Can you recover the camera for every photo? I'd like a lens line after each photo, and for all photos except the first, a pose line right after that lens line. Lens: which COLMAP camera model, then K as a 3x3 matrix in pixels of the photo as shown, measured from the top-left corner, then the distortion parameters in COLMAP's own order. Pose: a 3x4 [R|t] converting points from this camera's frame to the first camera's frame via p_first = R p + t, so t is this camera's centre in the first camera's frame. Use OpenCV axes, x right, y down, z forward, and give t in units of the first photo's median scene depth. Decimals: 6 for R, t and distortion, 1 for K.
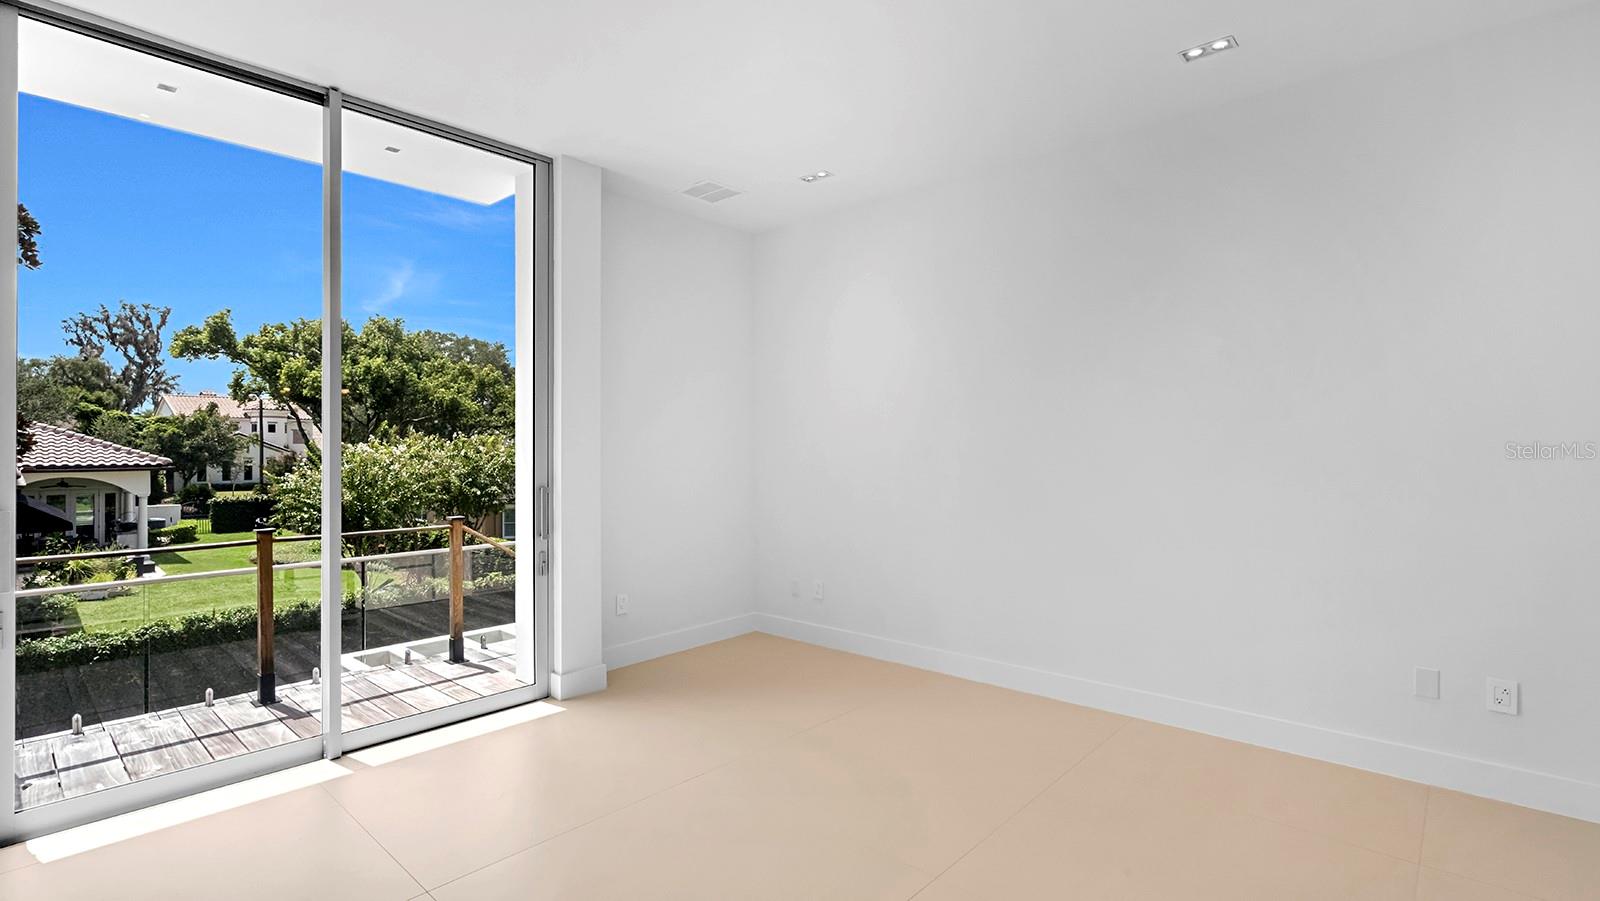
lens RADIAL K [[752.0, 0, 798.0], [0, 752.0, 444.0], [0, 0, 1]] dist [0.000171, 0.000517]
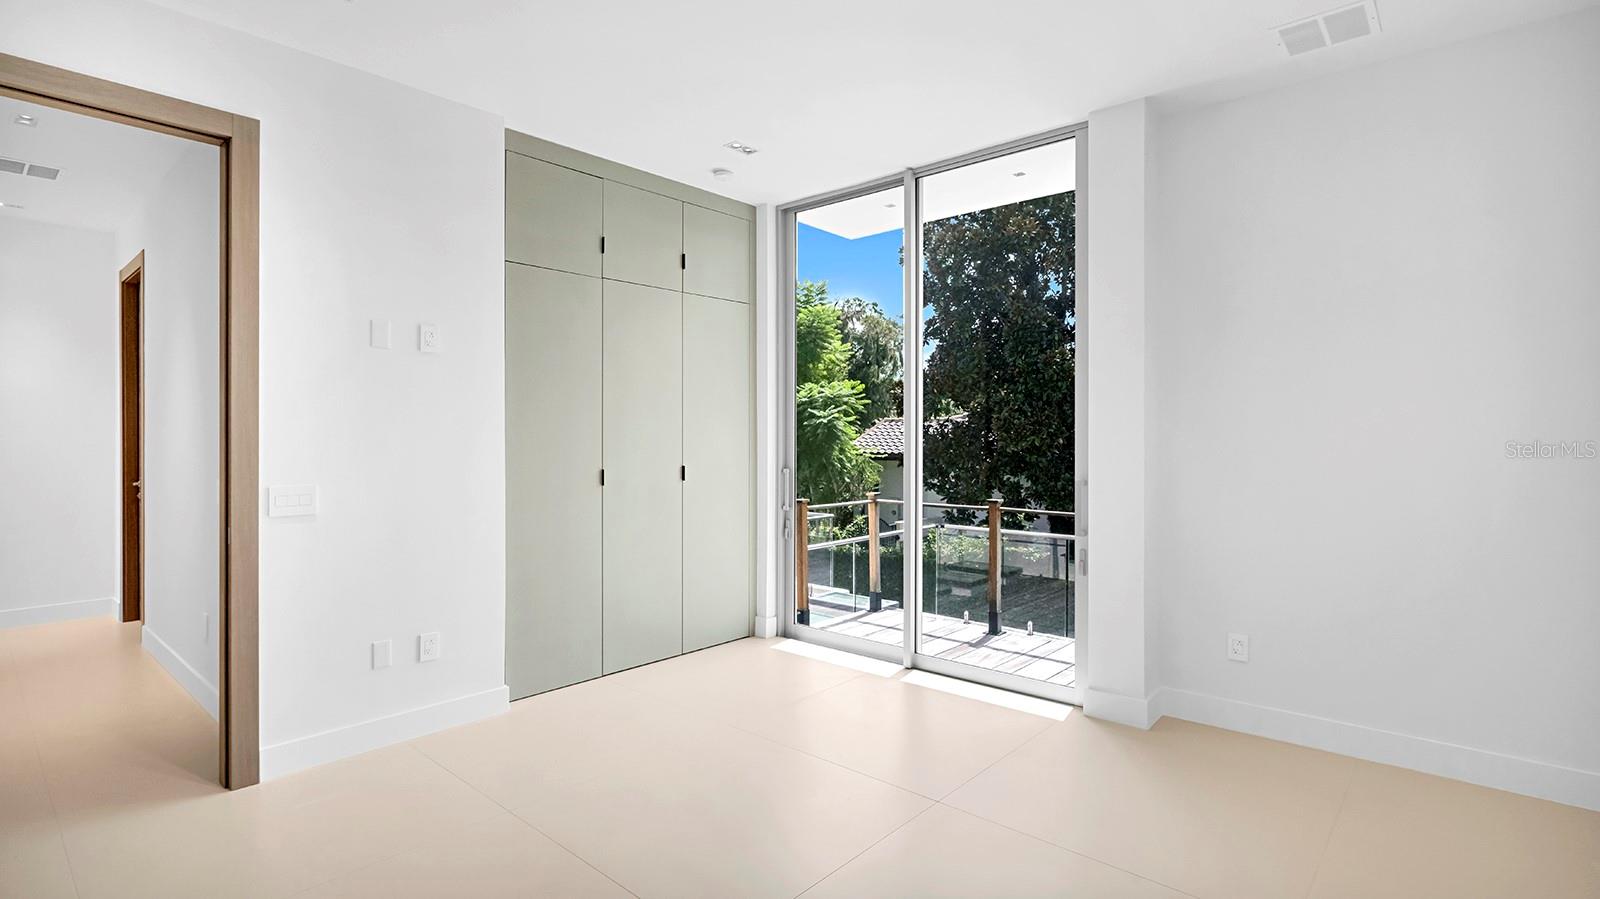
lens RADIAL K [[760.9, 0, 797.4], [0, 760.9, 438.7], [0, 0, 1]] dist [-0.004248, -0.000336]
pose [[0.004157, -0.001303, -0.999991, 0.606527], [0.001052, 0.999999, -0.001299, 0.007900], [0.999991, -0.001046, 0.004159, 0.654132]]
